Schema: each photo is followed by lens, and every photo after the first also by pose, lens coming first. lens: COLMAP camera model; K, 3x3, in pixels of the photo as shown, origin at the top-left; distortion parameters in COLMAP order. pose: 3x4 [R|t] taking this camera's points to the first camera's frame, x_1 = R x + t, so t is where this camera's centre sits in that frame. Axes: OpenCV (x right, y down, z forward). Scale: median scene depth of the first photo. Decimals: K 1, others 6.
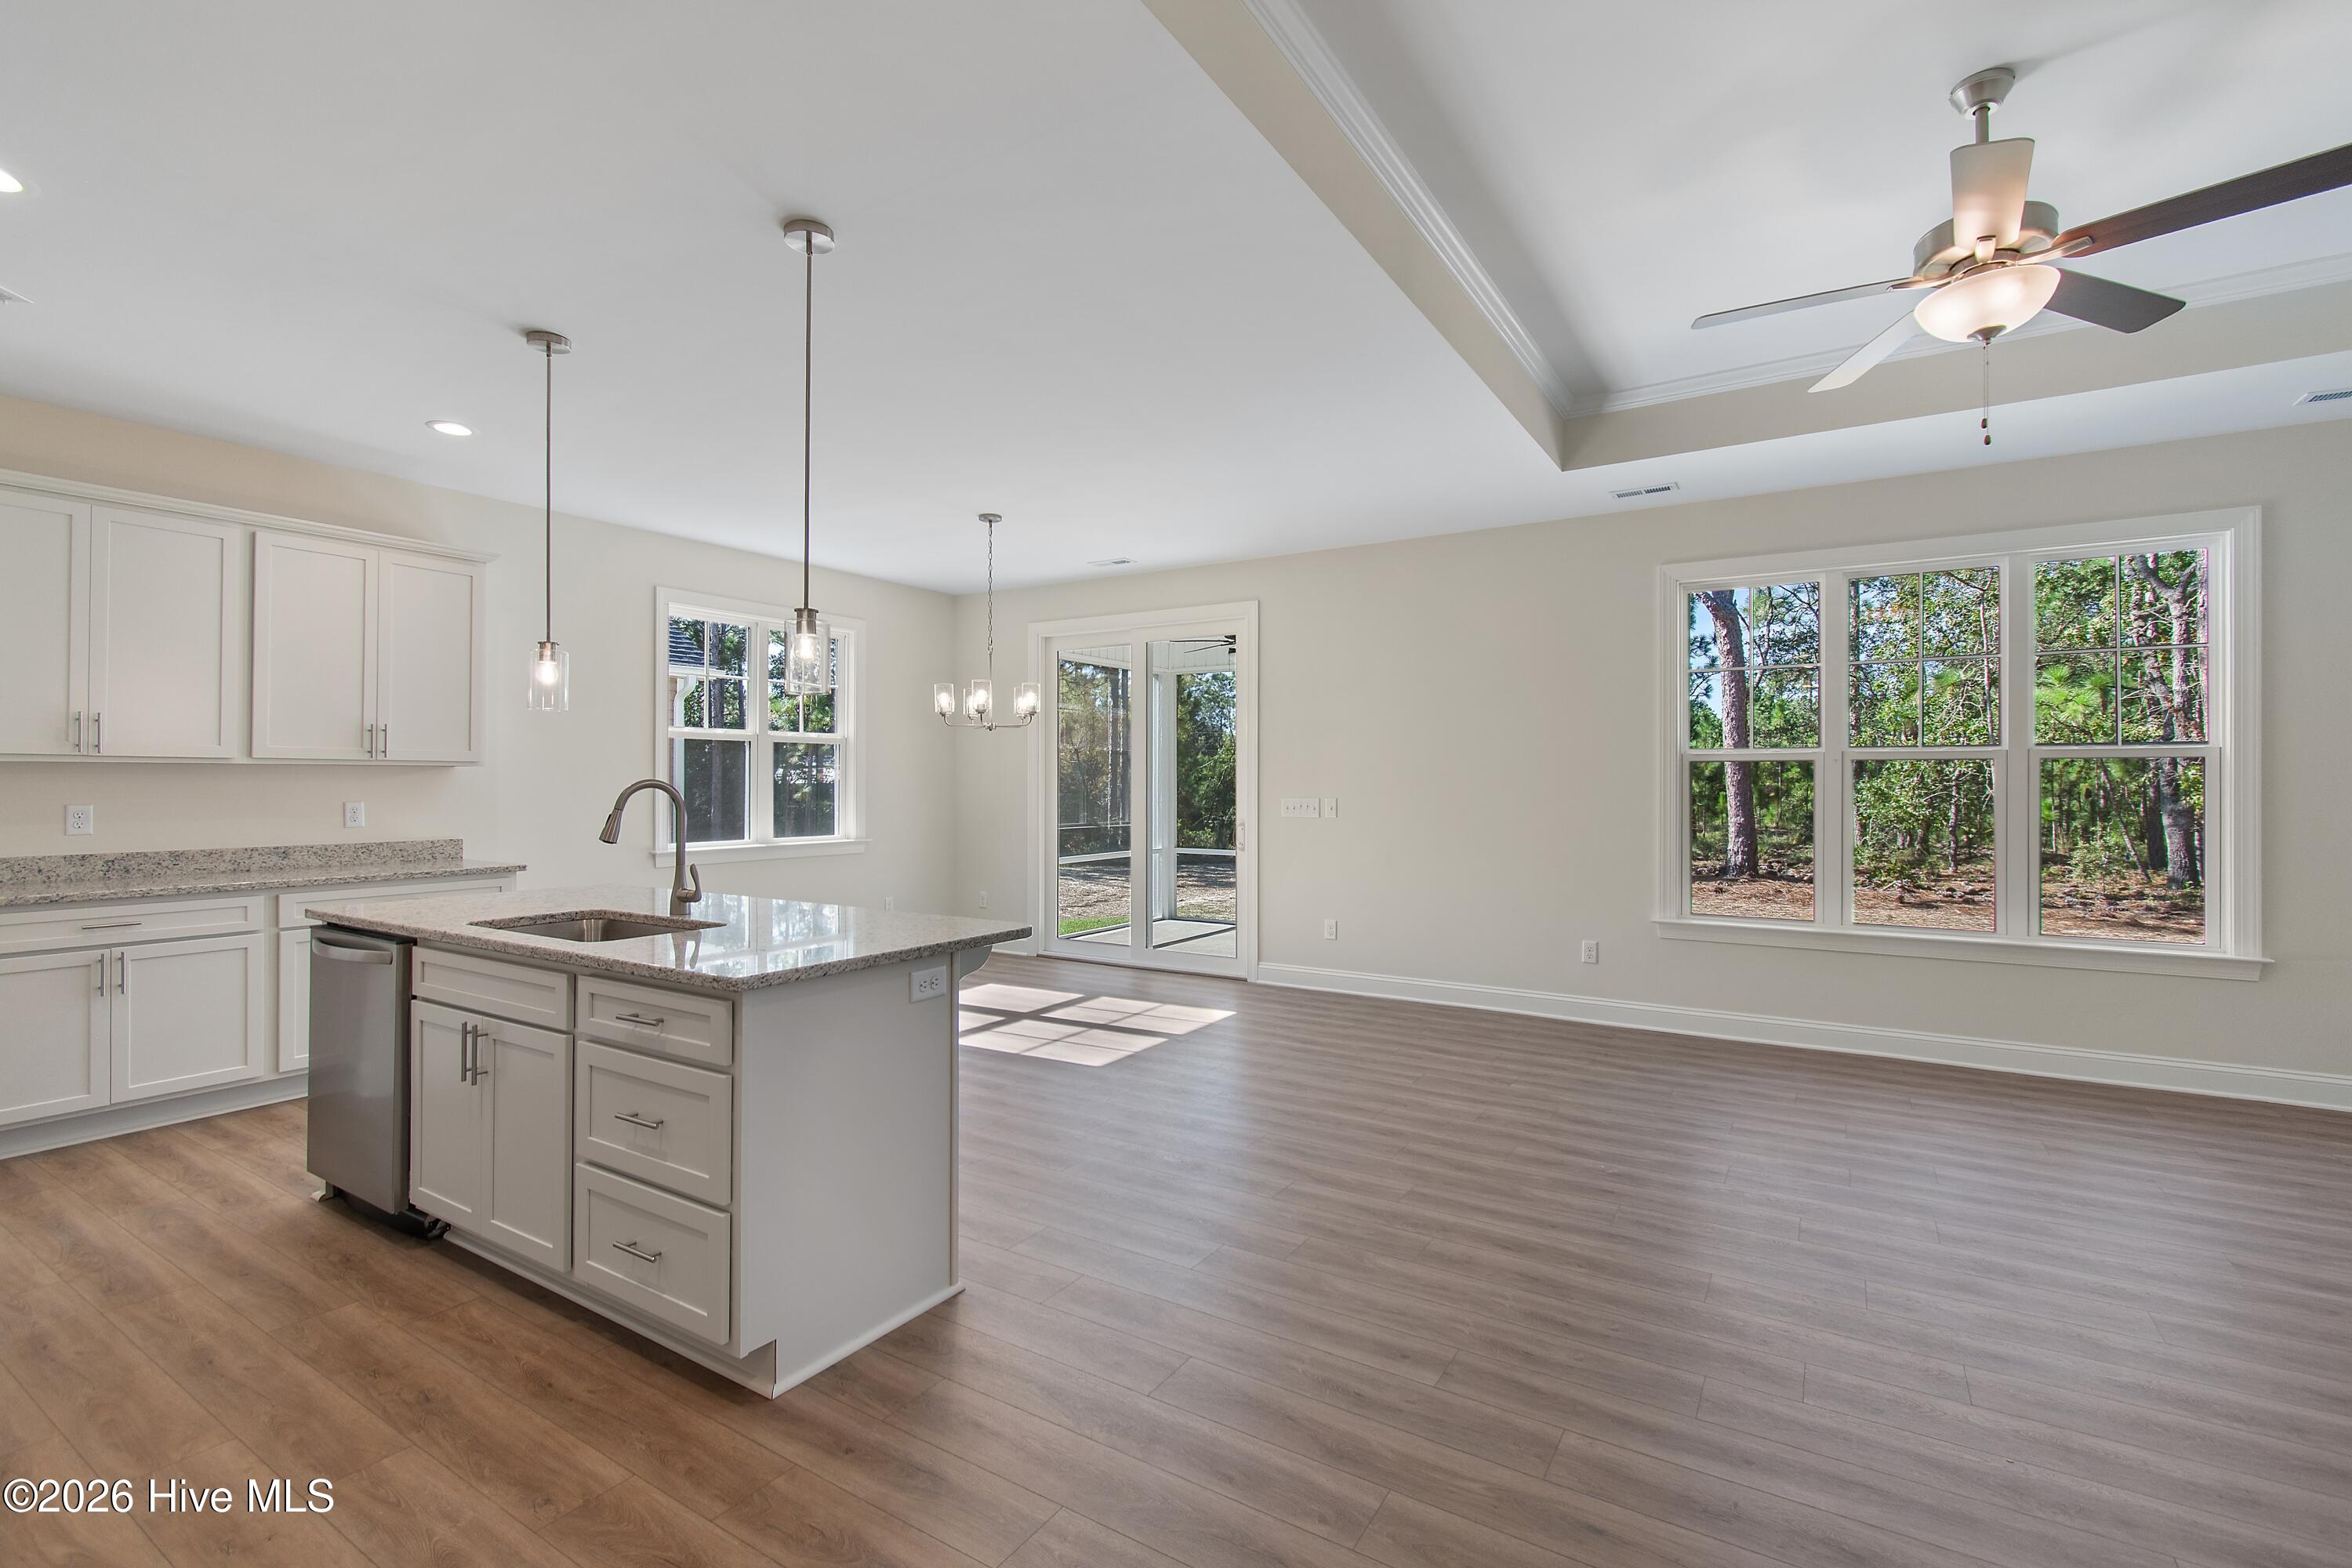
lens RADIAL K [[1041.1, 0, 1177.5], [0, 1041.1, 779.0], [0, 0, 1]] dist [0.004410, -0.001219]
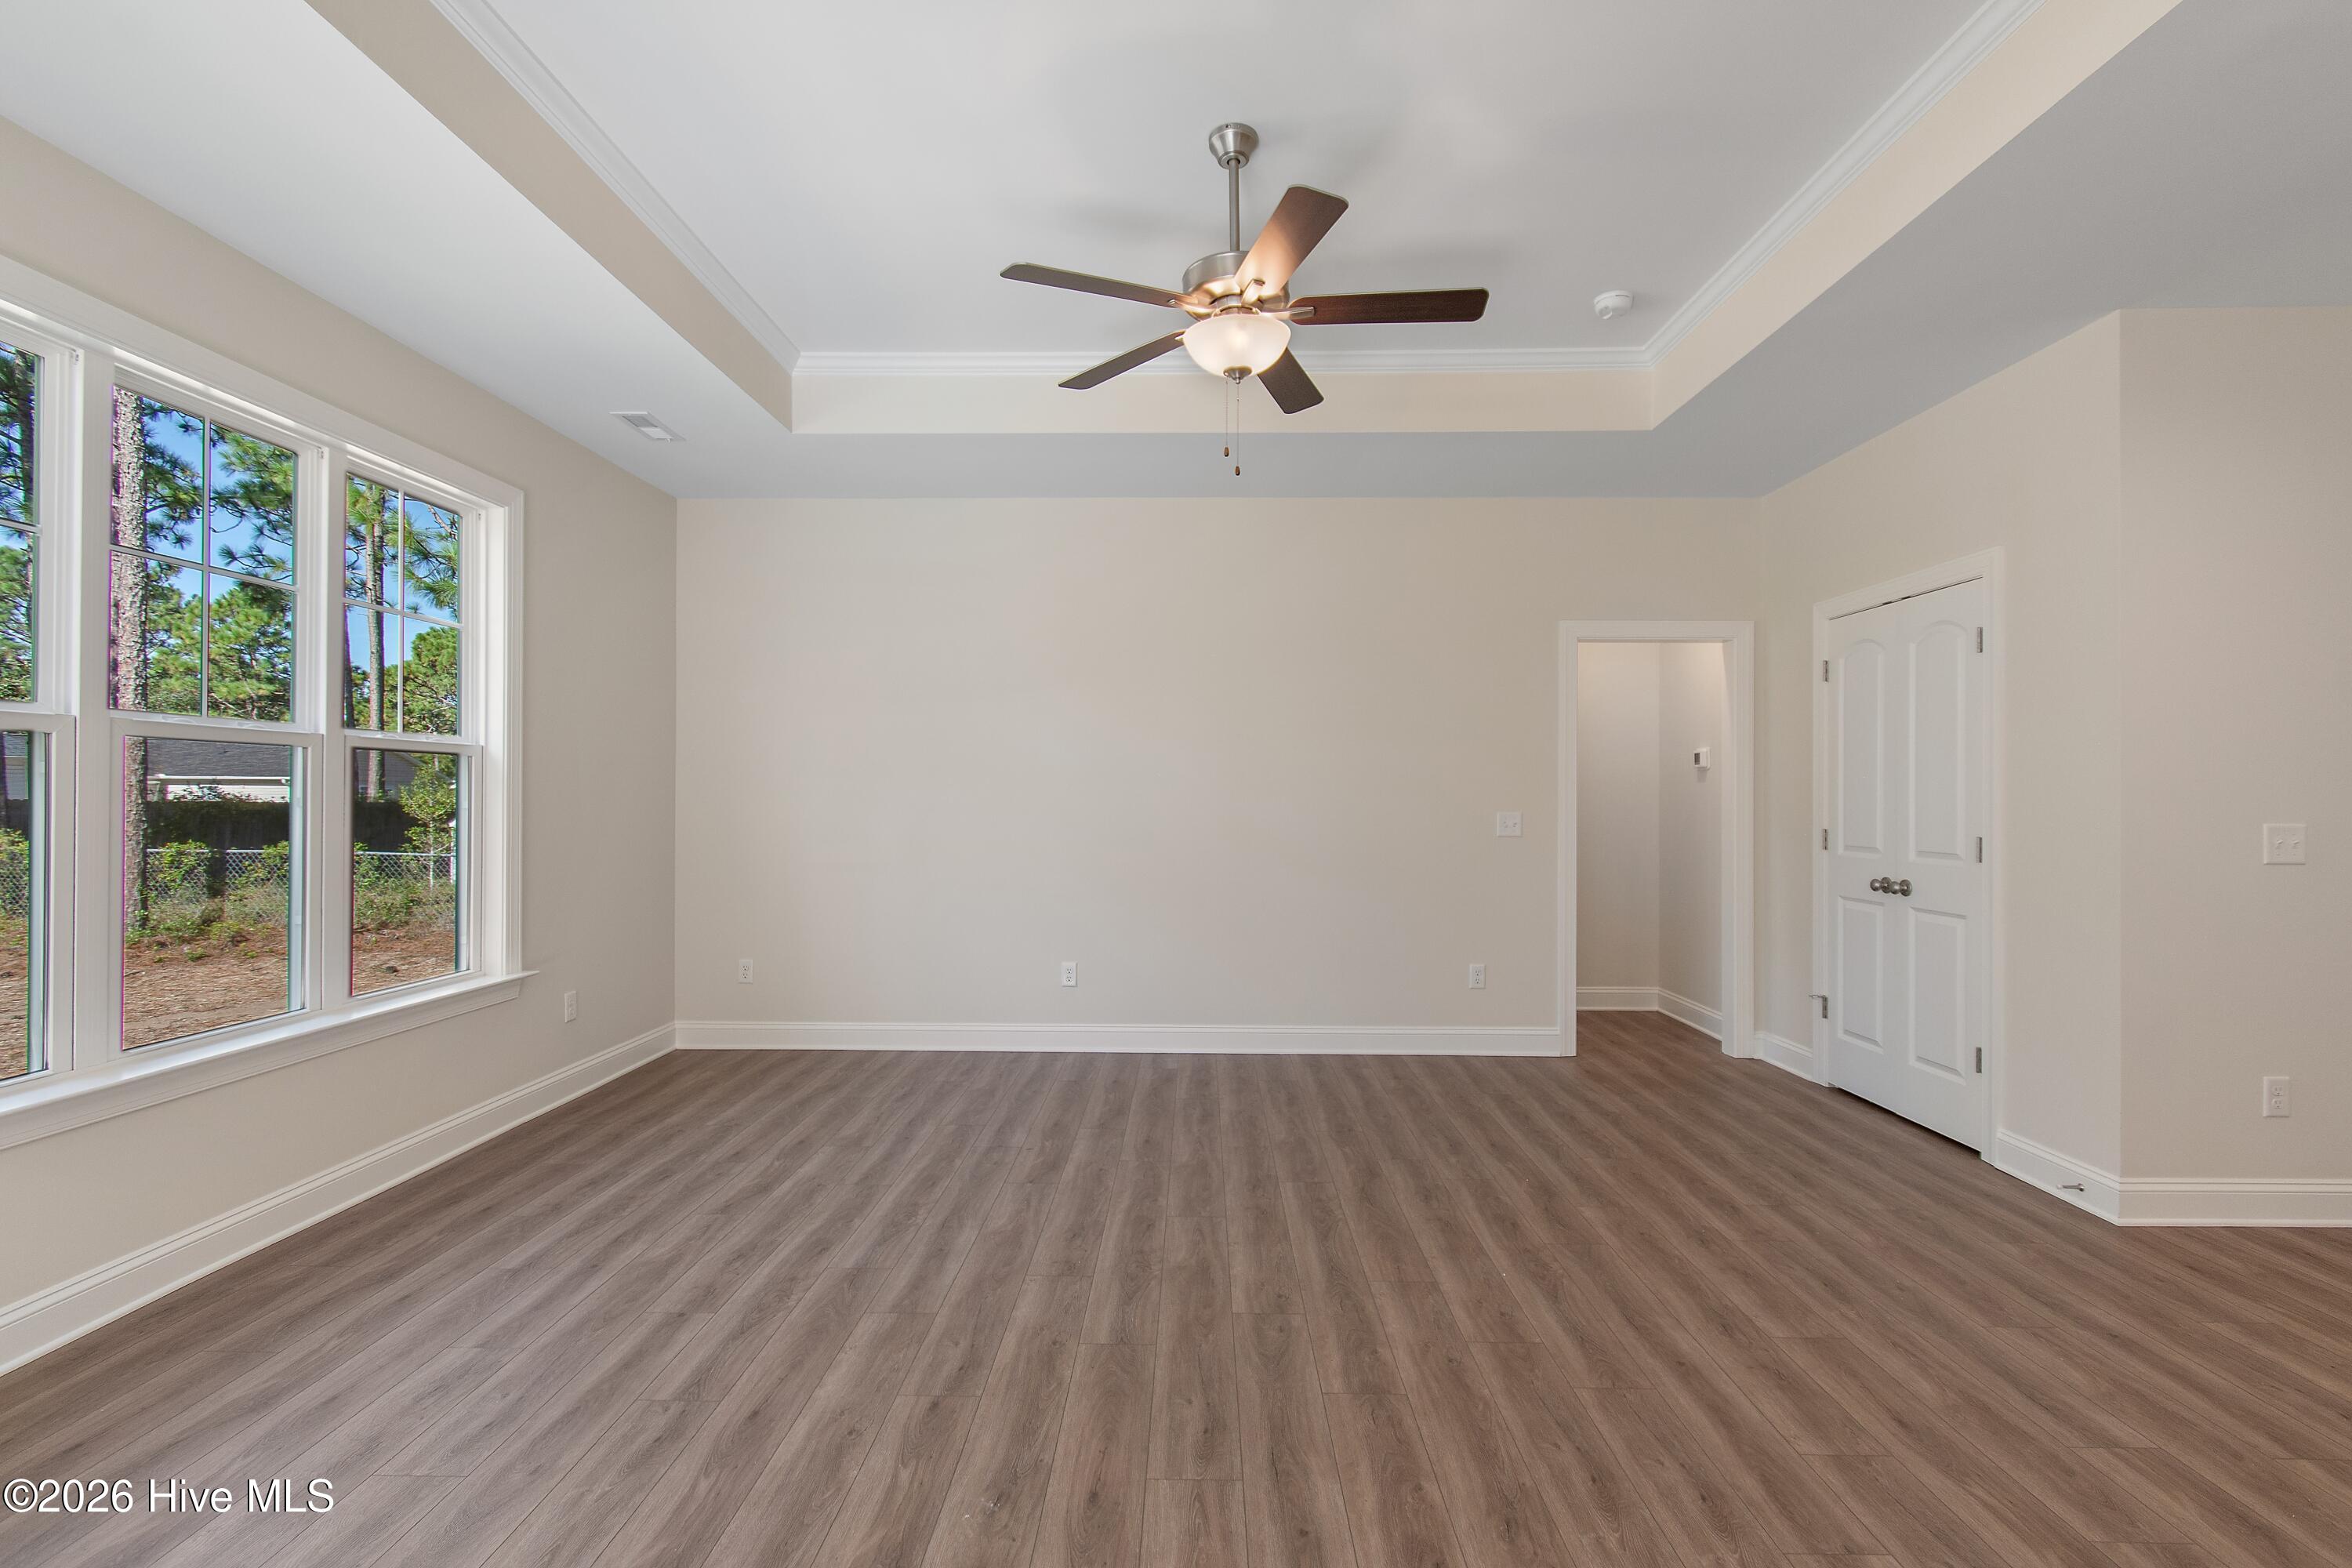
lens RADIAL K [[1041.1, 0, 1183.1], [0, 1041.1, 798.1], [0, 0, 1]] dist [0.004410, -0.001219]
pose [[-0.521481, -0.003116, 0.853257, -0.066240], [-0.007526, 0.999971, -0.000948, 0.009924], [-0.853229, -0.006915, -0.521490, 0.864515]]
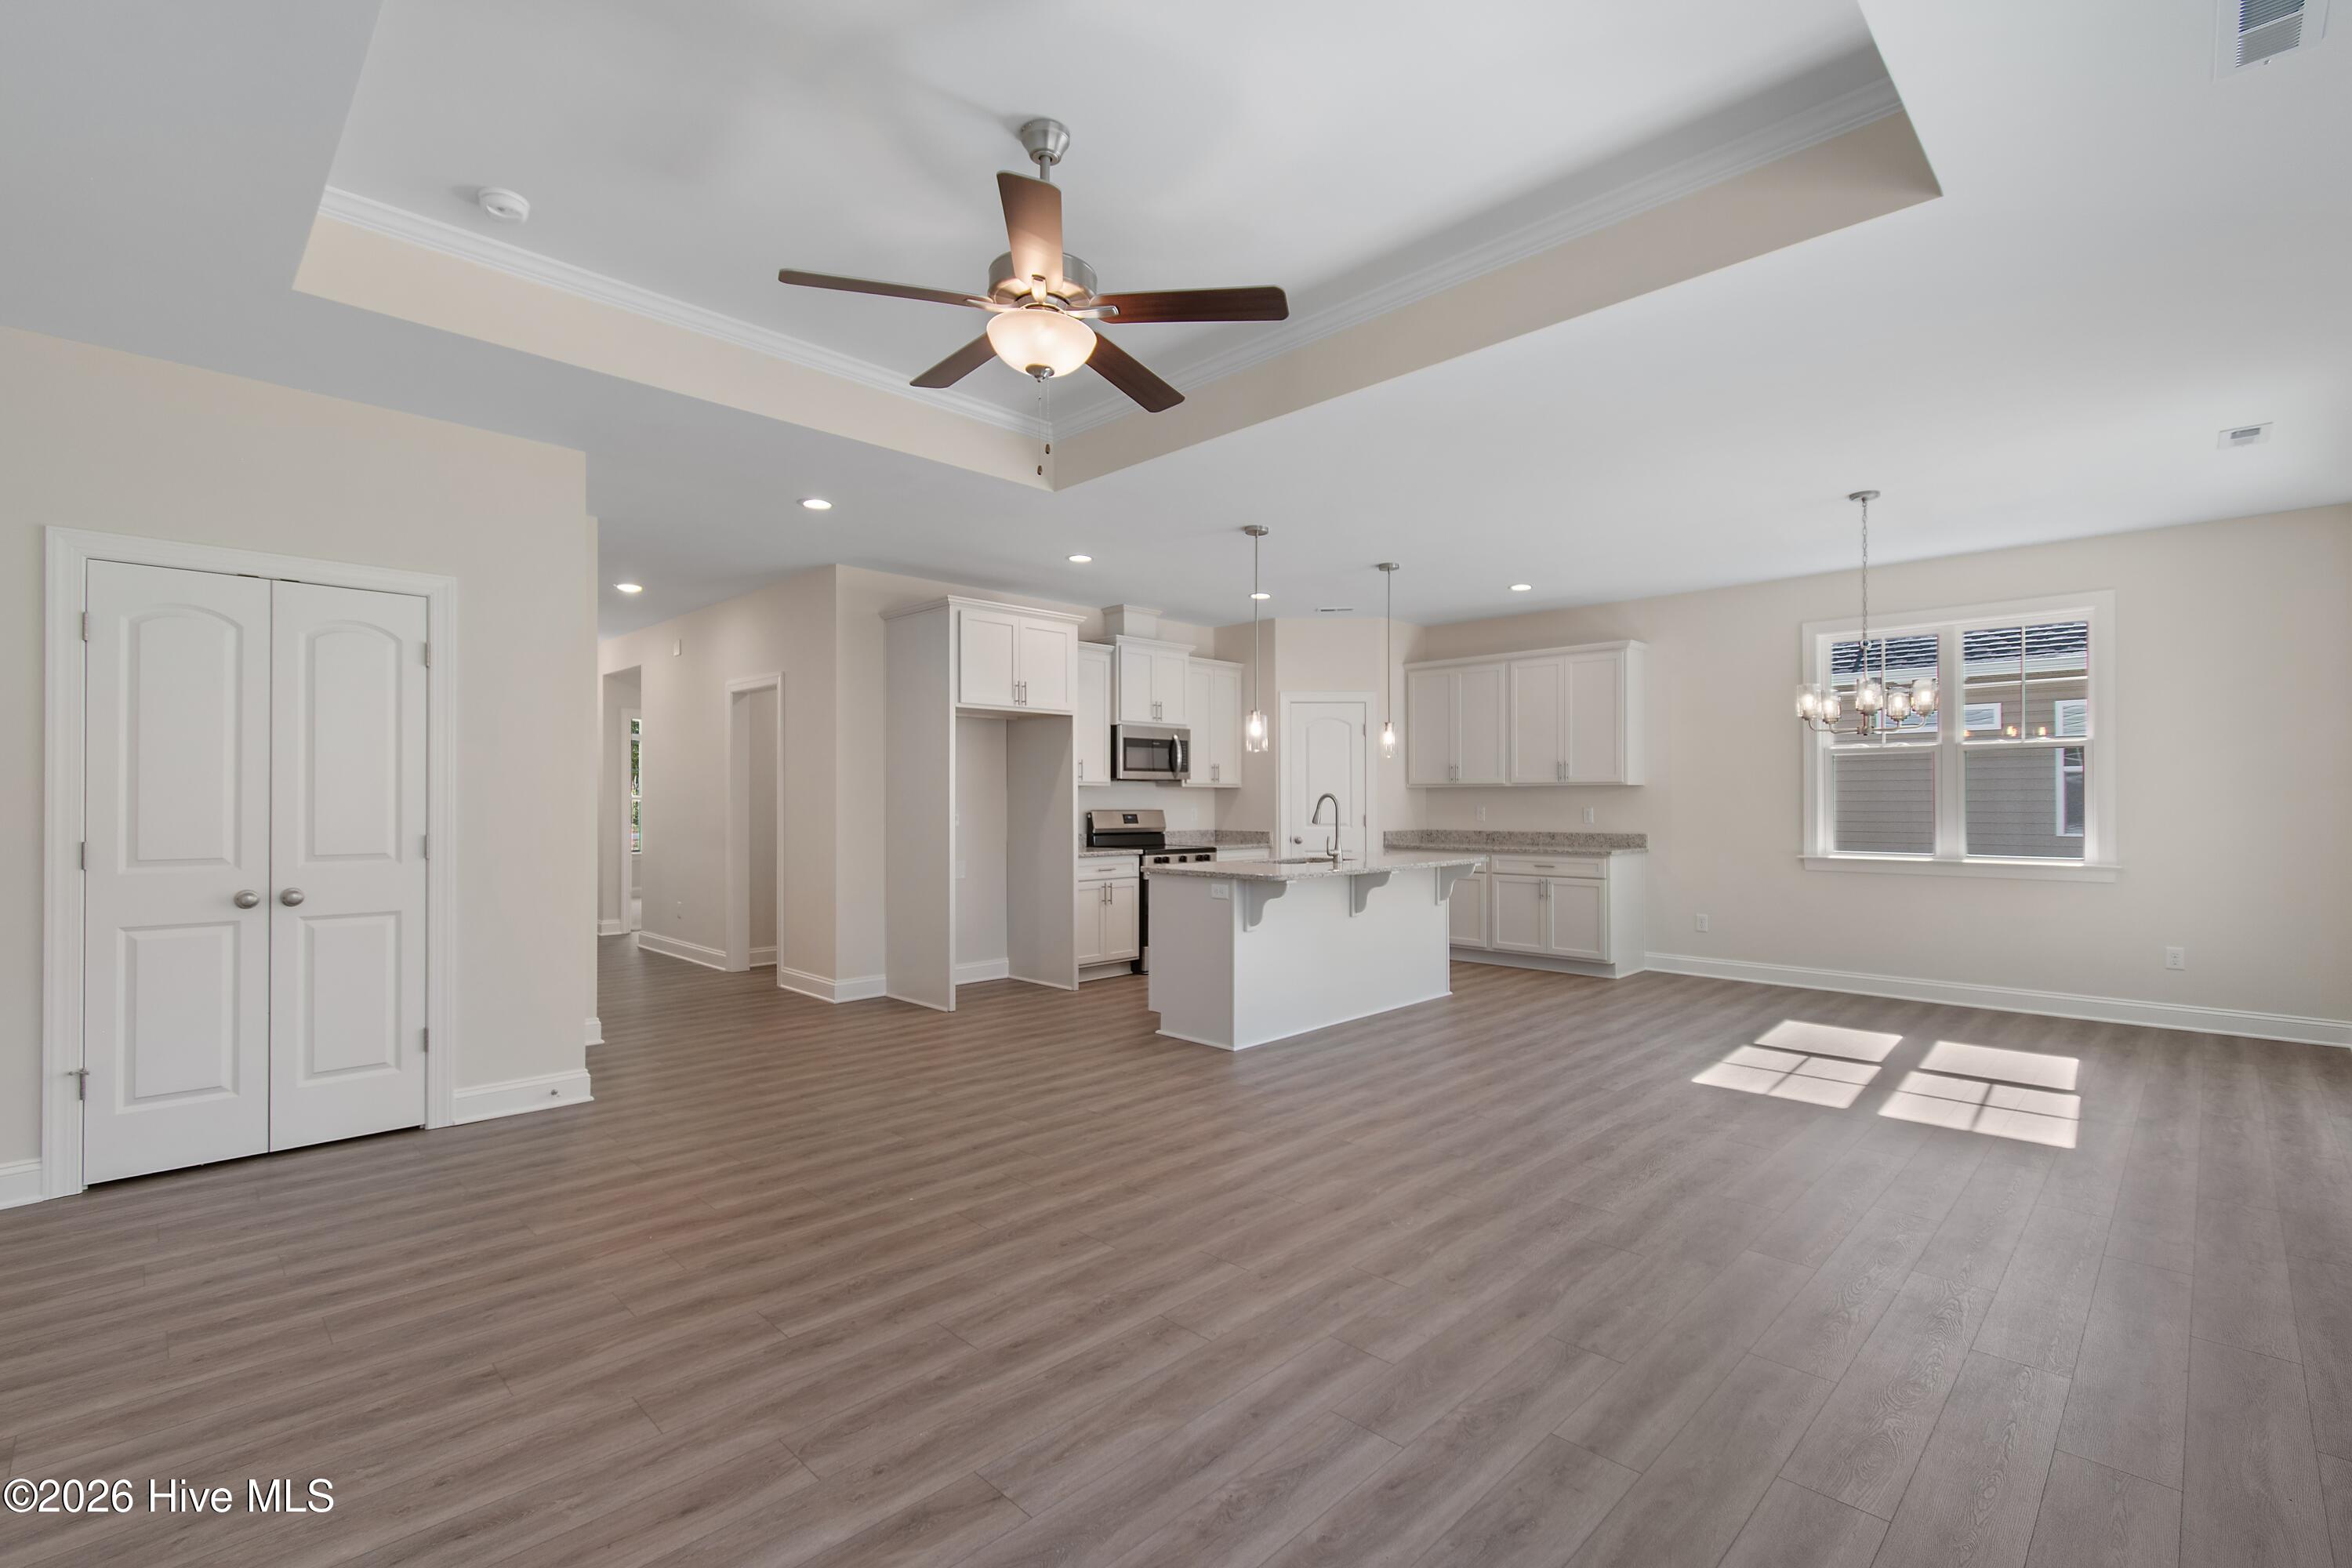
lens RADIAL K [[1041.1, 0, 1175.8], [0, 1041.1, 794.5], [0, 0, 1]] dist [0.004410, -0.001219]
pose [[-0.218623, -0.005959, -0.975791, 0.961133], [0.004618, 0.999964, -0.007141, 0.010150], [0.975798, -0.006067, -0.218588, 0.733705]]
